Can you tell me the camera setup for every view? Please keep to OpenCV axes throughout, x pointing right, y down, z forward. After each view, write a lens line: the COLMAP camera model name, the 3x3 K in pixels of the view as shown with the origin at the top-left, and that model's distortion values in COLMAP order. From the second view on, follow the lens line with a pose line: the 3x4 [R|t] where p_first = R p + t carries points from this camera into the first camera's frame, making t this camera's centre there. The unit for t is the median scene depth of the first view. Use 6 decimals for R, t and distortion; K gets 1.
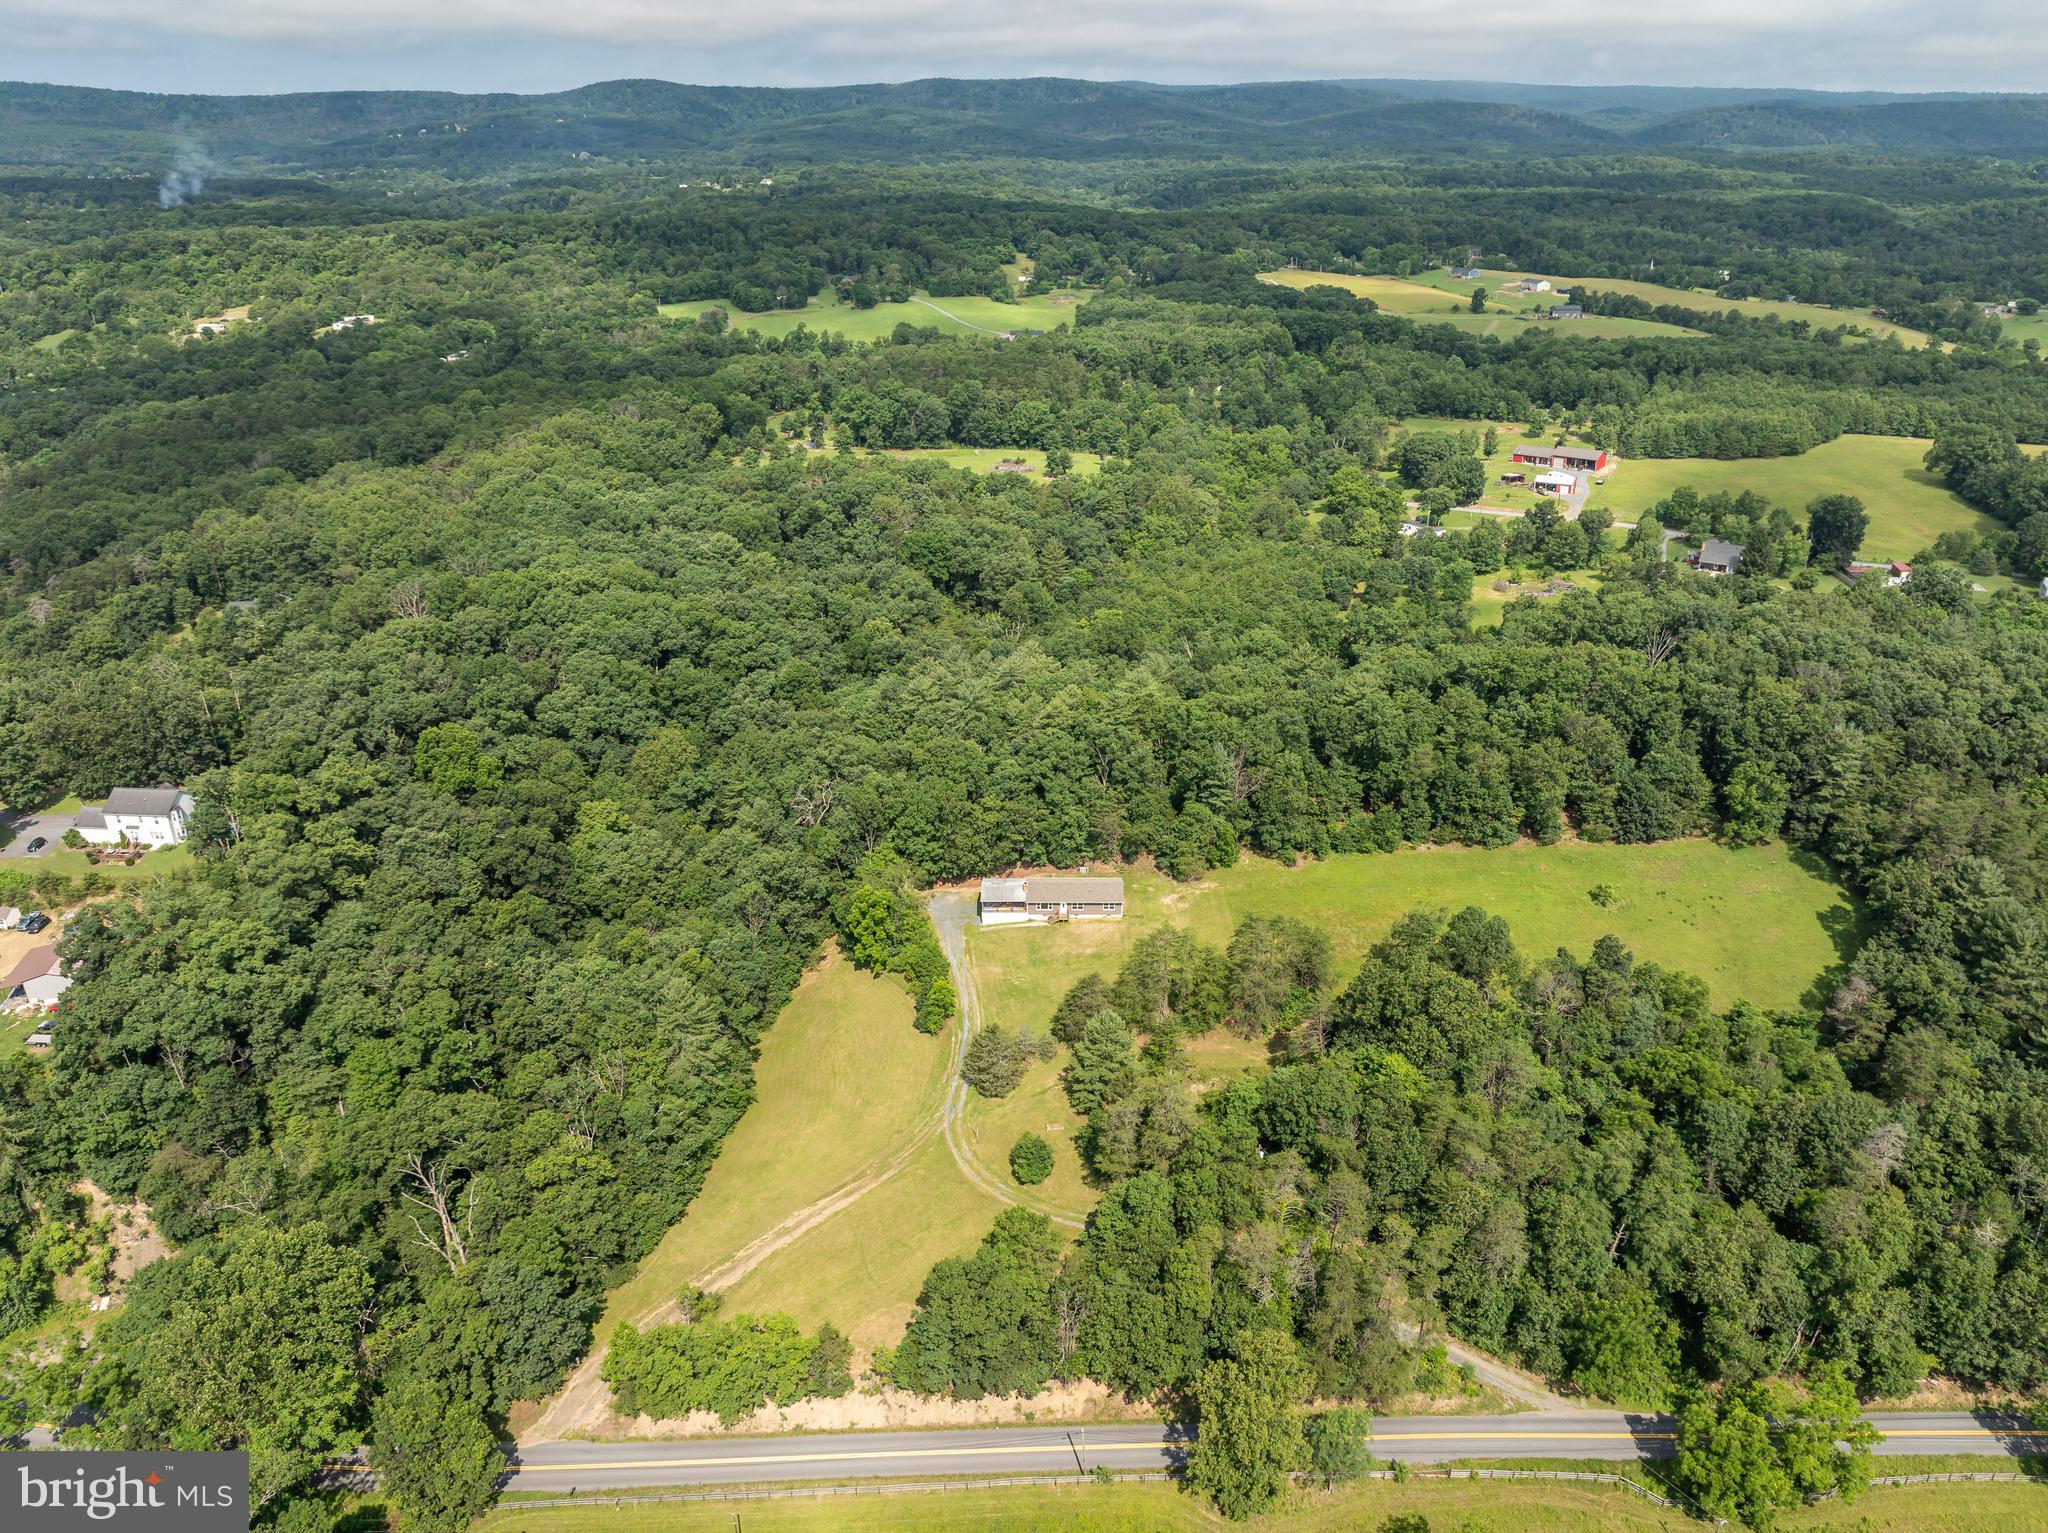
lens RADIAL K [[1451.9, 0, 1033.1], [0, 1451.9, 773.4], [0, 0, 1]] dist [-0.040468, 0.005009]
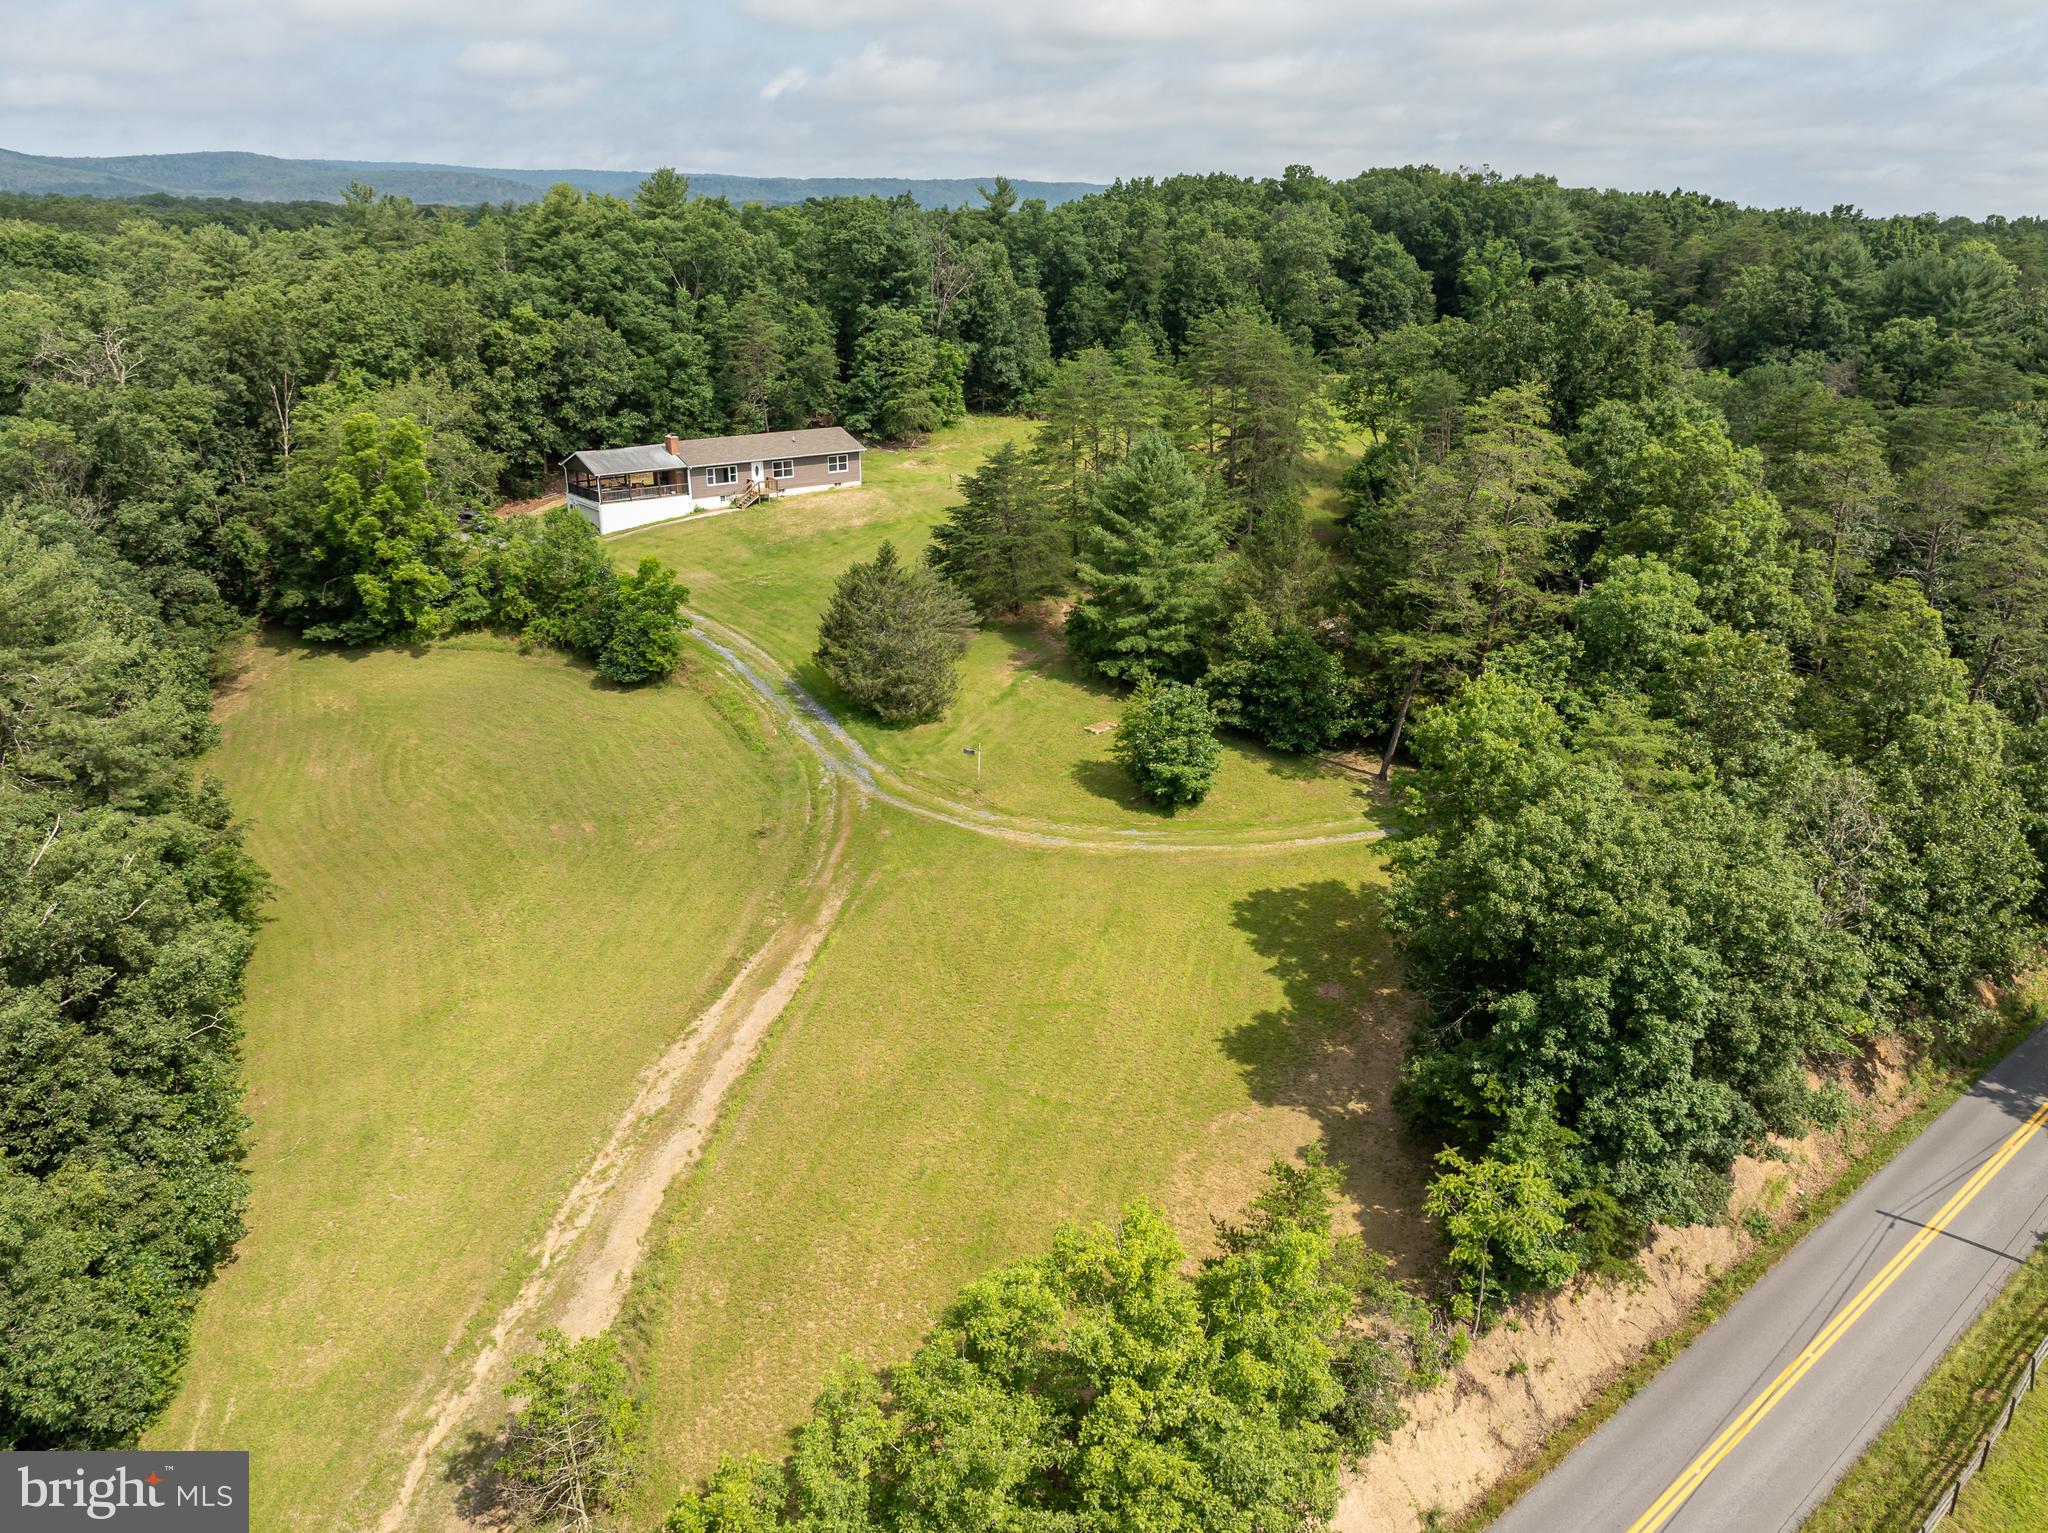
lens RADIAL K [[1451.9, 0, 1023.4], [0, 1451.9, 763.1], [0, 0, 1]] dist [-0.040468, 0.005009]
pose [[0.792444, -0.202500, 0.575349, -0.209762], [0.245748, 0.969330, 0.002691, 0.207896], [-0.558248, 0.139259, 0.817904, 0.559971]]
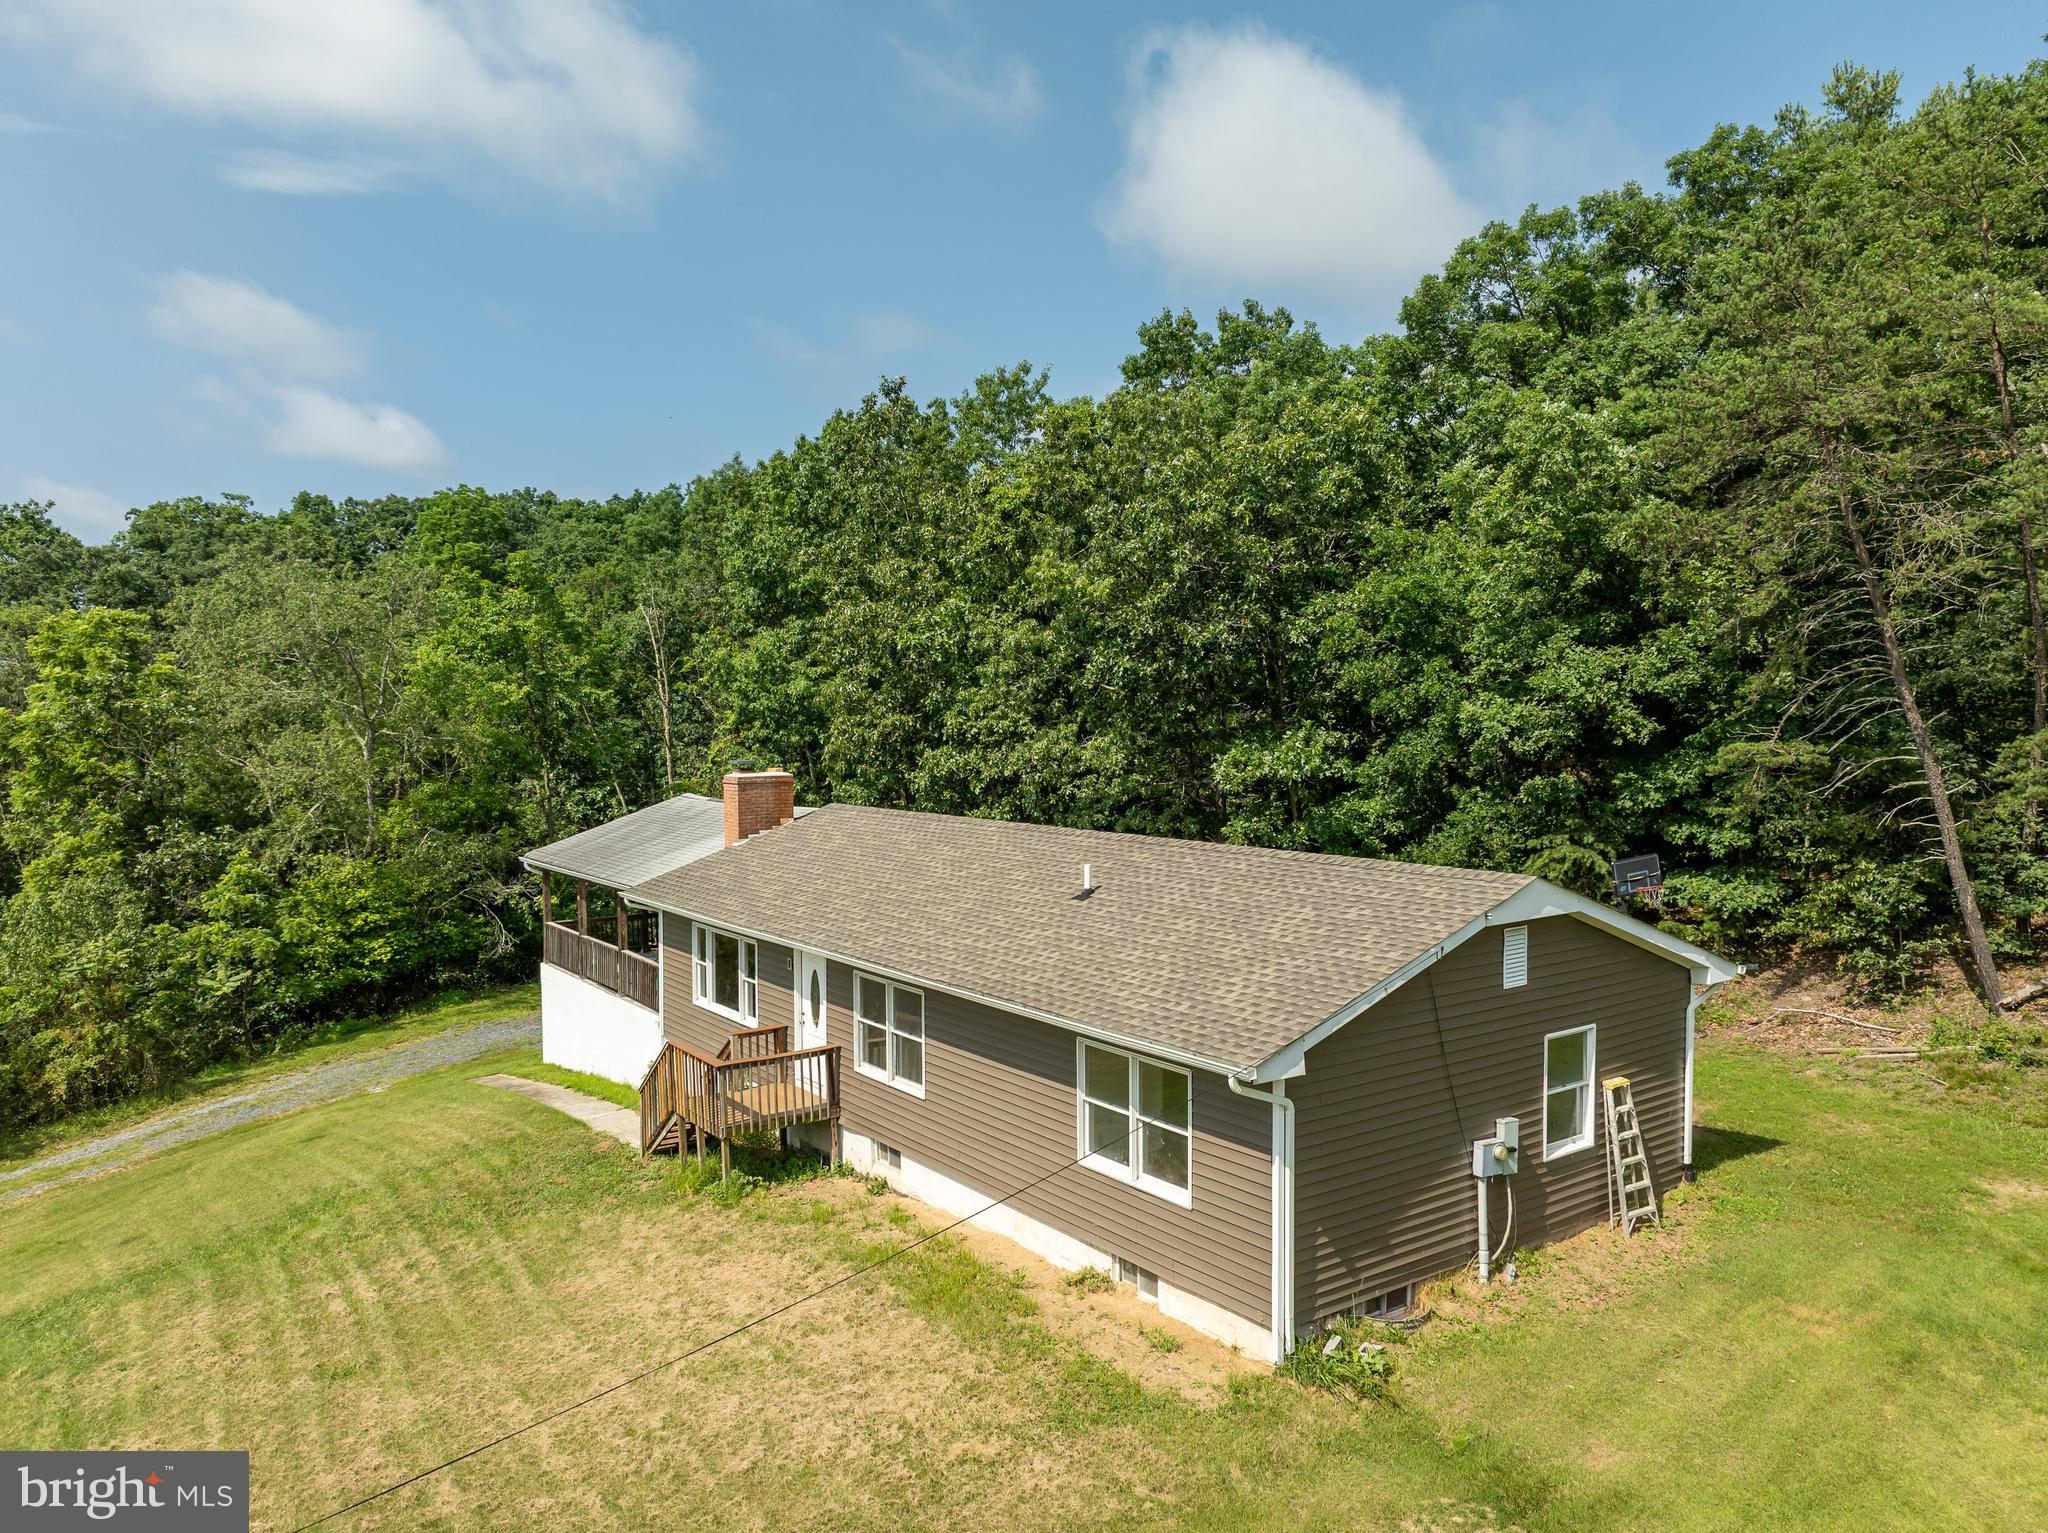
lens RADIAL K [[1451.9, 0, 1024.0], [0, 1451.9, 777.1], [0, 0, 1]] dist [-0.040468, 0.005009]
pose [[0.587817, 0.040061, -0.808001, 0.100452], [-0.327556, 0.925028, -0.192431, 0.091473], [0.739715, 0.377780, 0.556870, 0.951955]]
